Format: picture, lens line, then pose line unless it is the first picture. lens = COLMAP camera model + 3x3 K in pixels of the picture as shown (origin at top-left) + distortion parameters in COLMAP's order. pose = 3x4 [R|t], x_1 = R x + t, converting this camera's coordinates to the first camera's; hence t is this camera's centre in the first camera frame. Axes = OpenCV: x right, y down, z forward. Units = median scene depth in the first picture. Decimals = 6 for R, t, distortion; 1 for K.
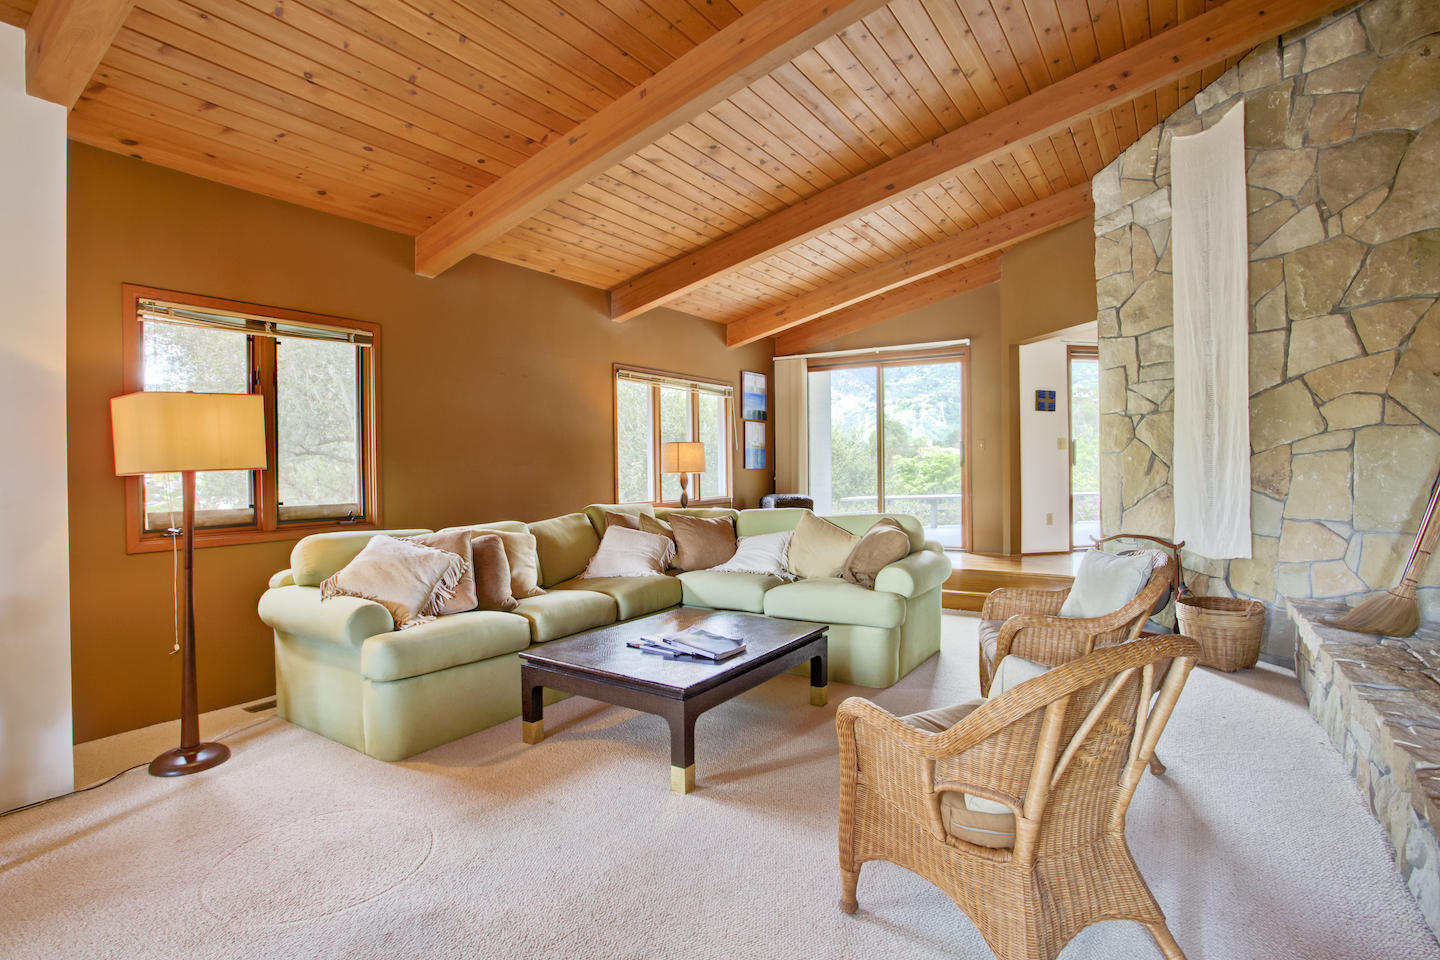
lens RADIAL K [[718.6, 0, 724.1], [0, 718.6, 468.8], [0, 0, 1]] dist [-0.081480, 0.039610]
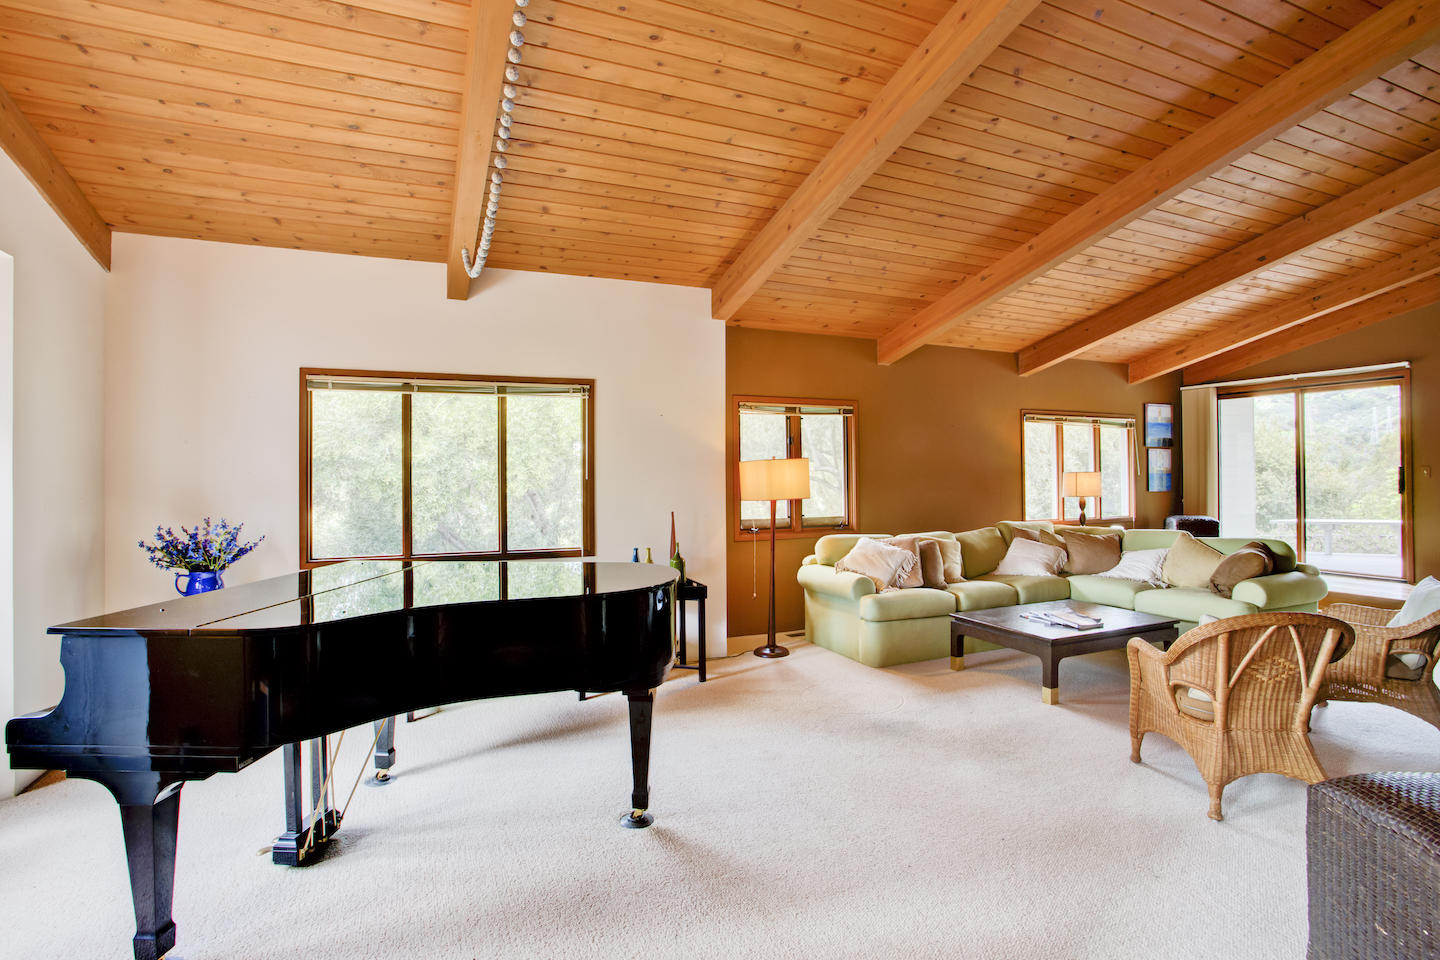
lens RADIAL K [[718.6, 0, 724.1], [0, 718.6, 468.8], [0, 0, 1]] dist [-0.081480, 0.039610]
pose [[0.840297, -0.001167, -0.542126, 0.118855], [-0.004546, 0.999947, -0.009199, -0.040764], [0.542108, 0.010194, 0.840247, -0.482636]]
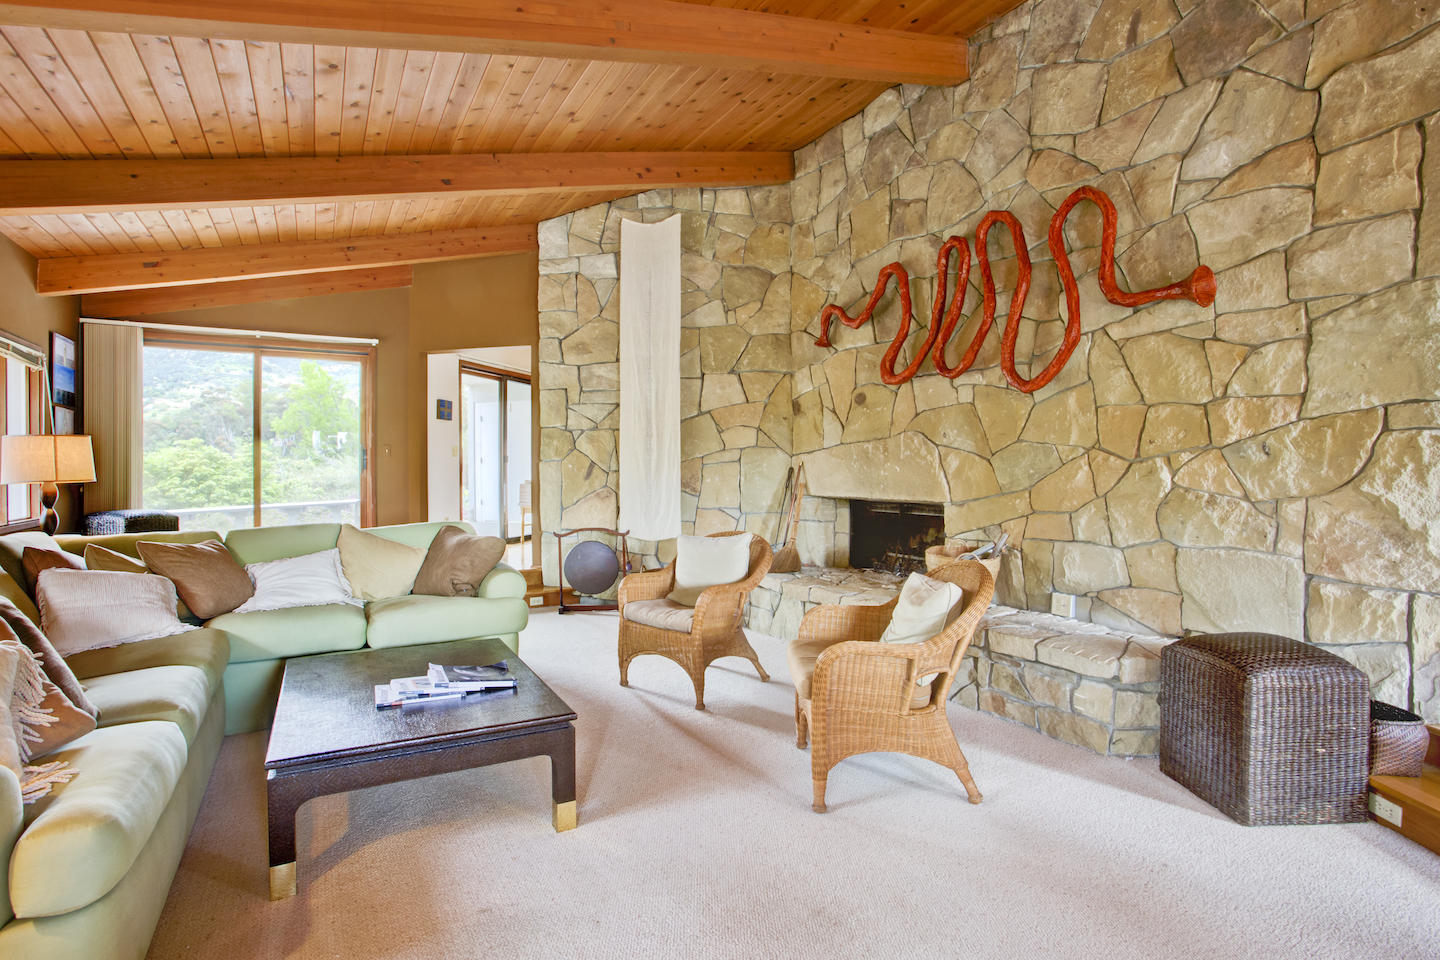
lens RADIAL K [[718.6, 0, 724.1], [0, 718.6, 468.8], [0, 0, 1]] dist [-0.081480, 0.039610]
pose [[0.452683, 0.006009, 0.891651, -0.489376], [0.002218, 0.999967, -0.007864, 0.000894], [-0.891669, 0.005538, 0.452654, 0.253625]]
